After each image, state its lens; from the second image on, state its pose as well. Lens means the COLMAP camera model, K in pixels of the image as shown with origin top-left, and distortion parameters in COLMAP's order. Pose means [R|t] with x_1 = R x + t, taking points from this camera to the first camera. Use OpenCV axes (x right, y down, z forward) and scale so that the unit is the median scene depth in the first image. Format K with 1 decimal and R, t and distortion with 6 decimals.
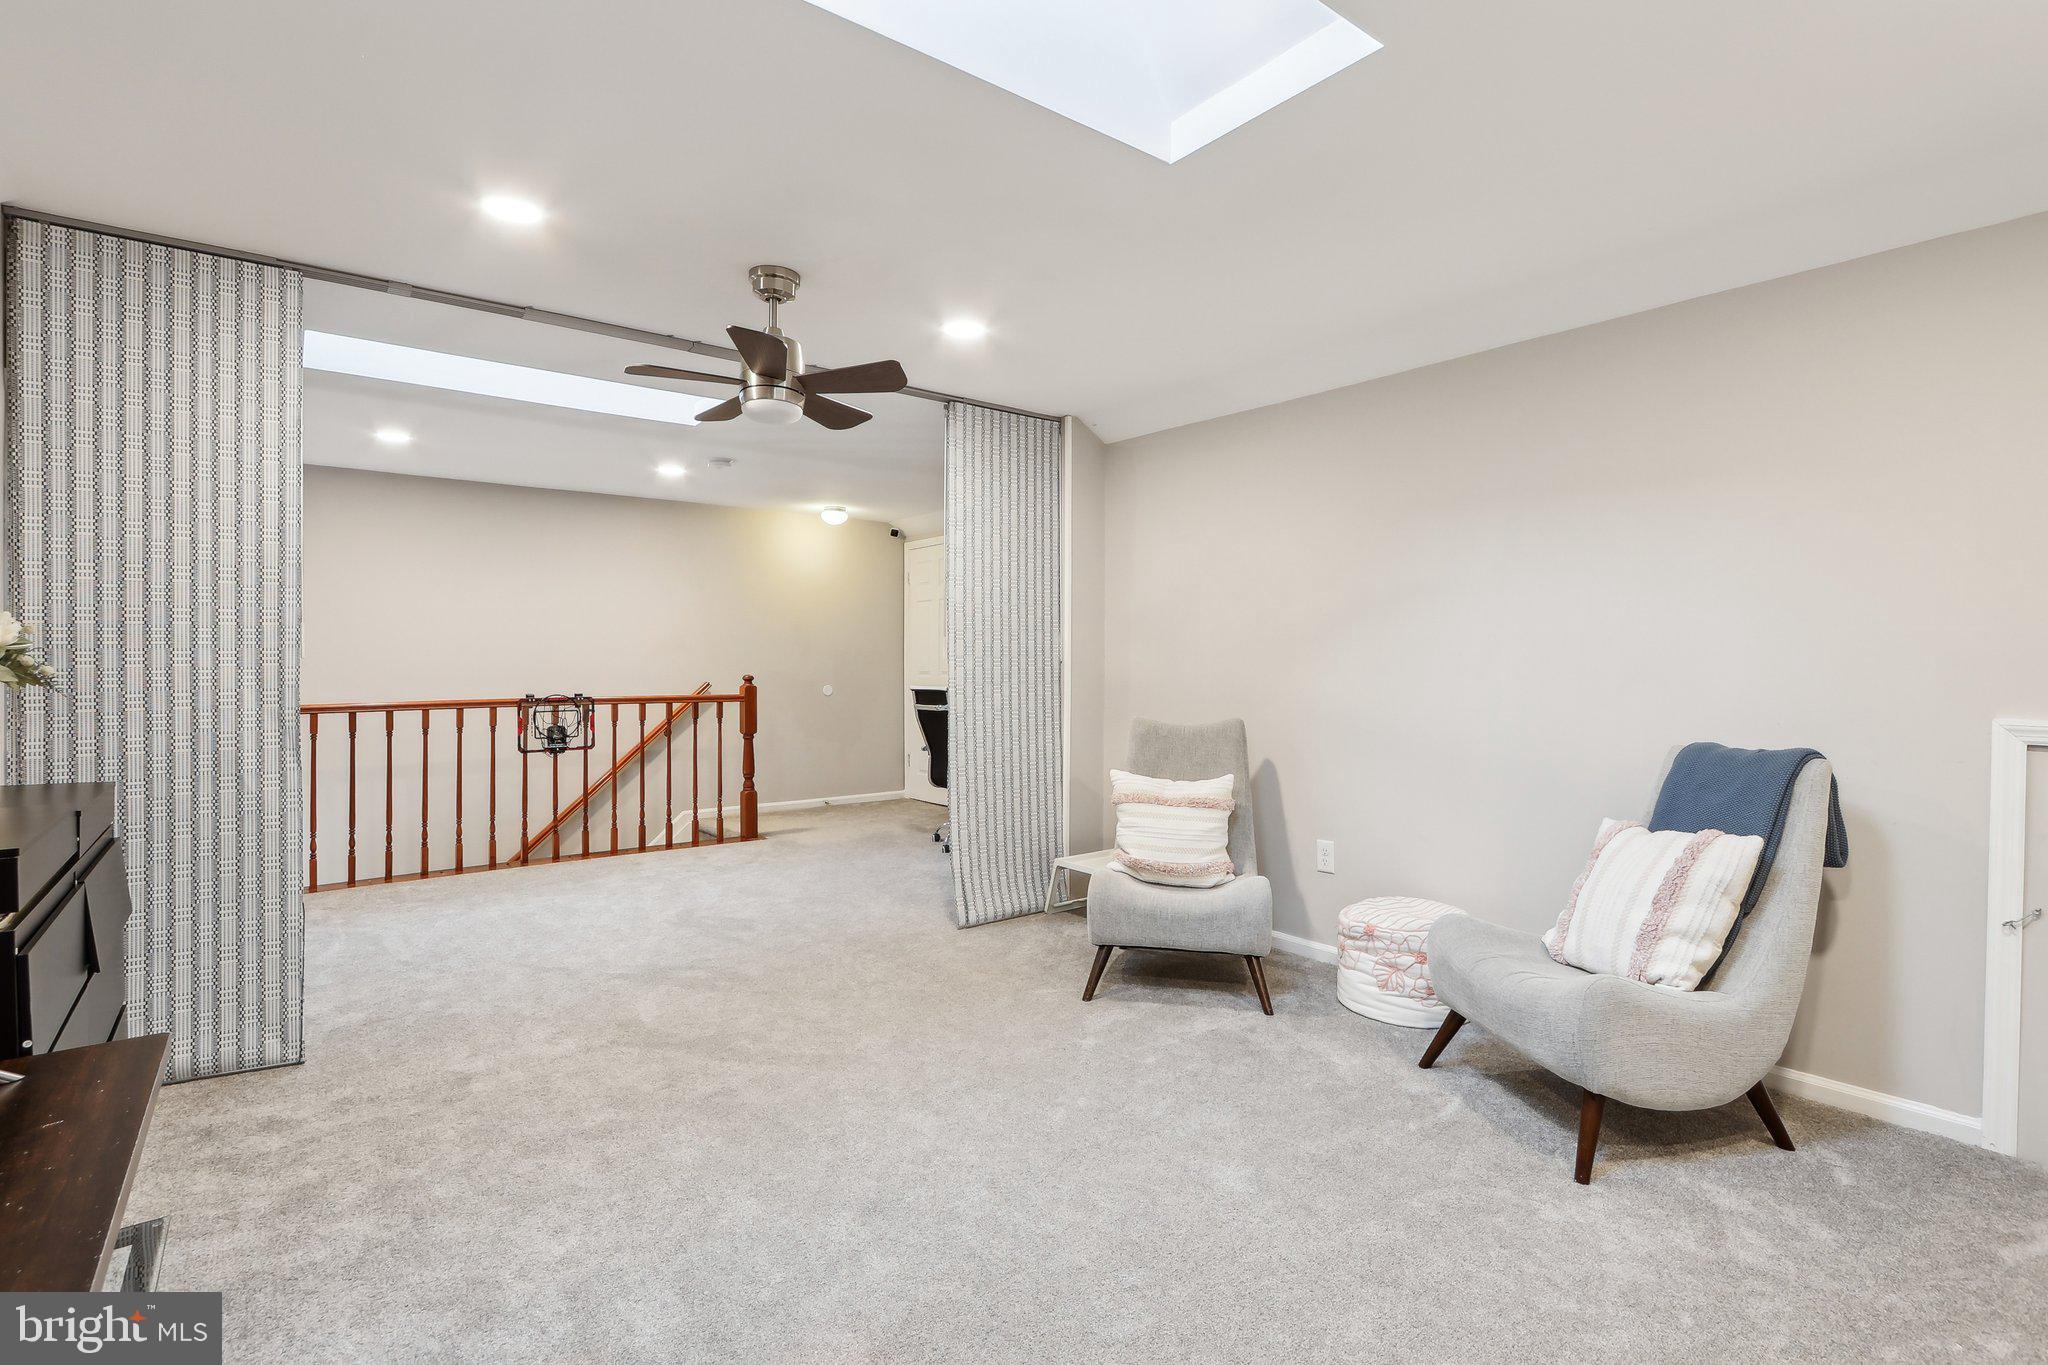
lens RADIAL K [[971.7, 0, 1009.9], [0, 971.7, 677.9], [0, 0, 1]] dist [-0.003545, -0.000509]
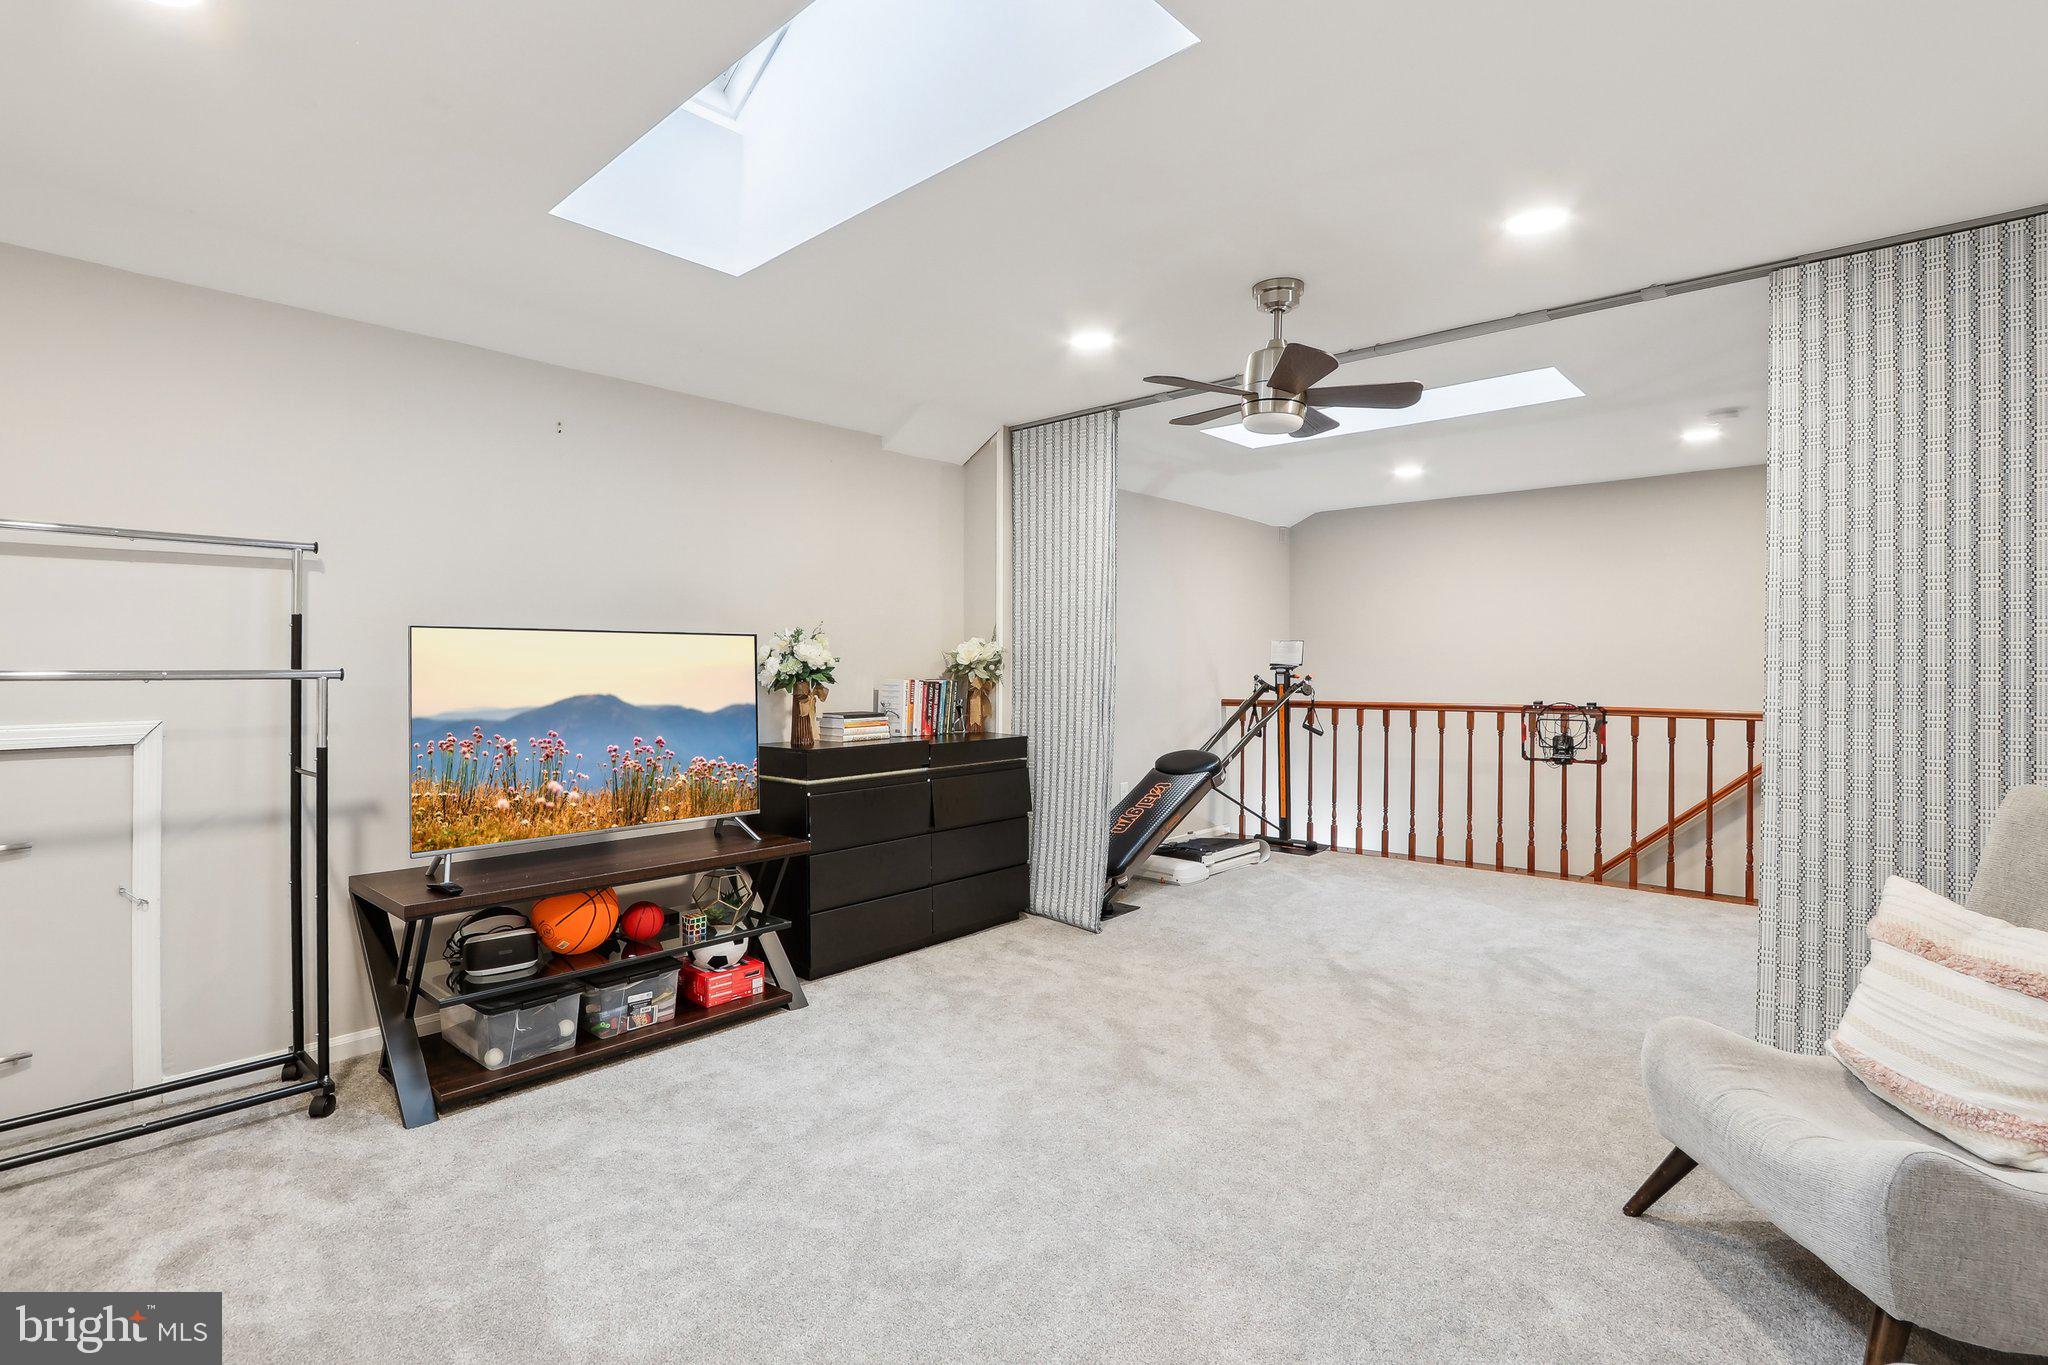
lens RADIAL K [[971.7, 0, 981.2], [0, 971.7, 666.2], [0, 0, 1]] dist [-0.003545, -0.000509]
pose [[0.168026, 0.003102, -0.985778, 0.367869], [-0.017935, 0.999839, 0.000090, -0.008222], [0.985619, 0.017664, 0.168055, 0.279895]]
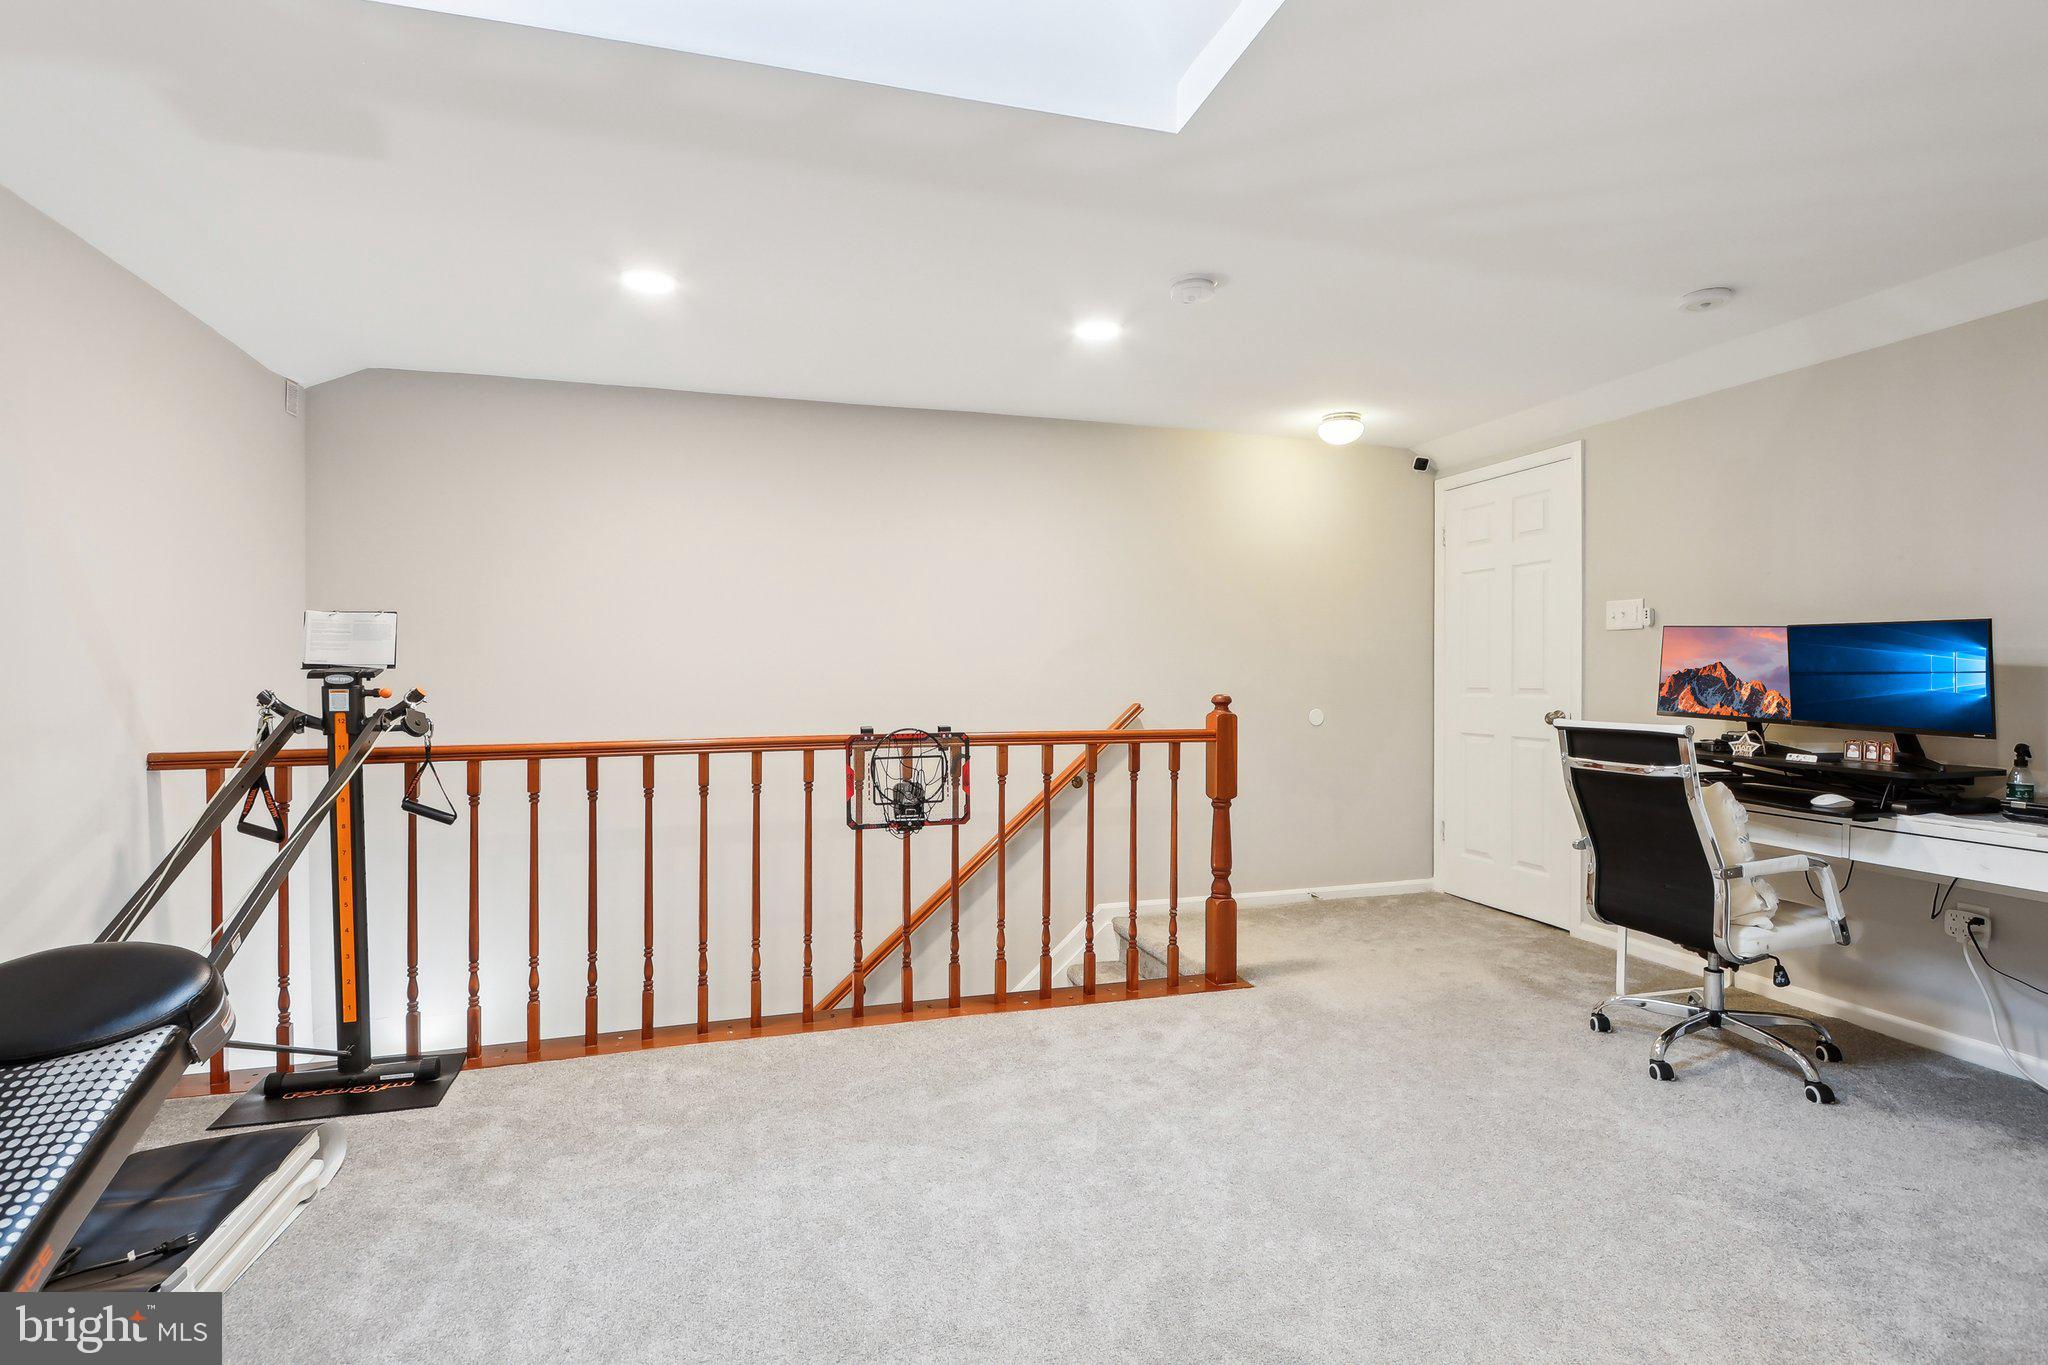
lens RADIAL K [[971.7, 0, 1022.2], [0, 971.7, 681.8], [0, 0, 1]] dist [-0.003545, -0.000509]
pose [[0.934038, 0.002603, -0.357164, -0.198299], [-0.005034, 0.999970, -0.005876, -0.007399], [0.357138, 0.007287, 0.934023, 0.484972]]
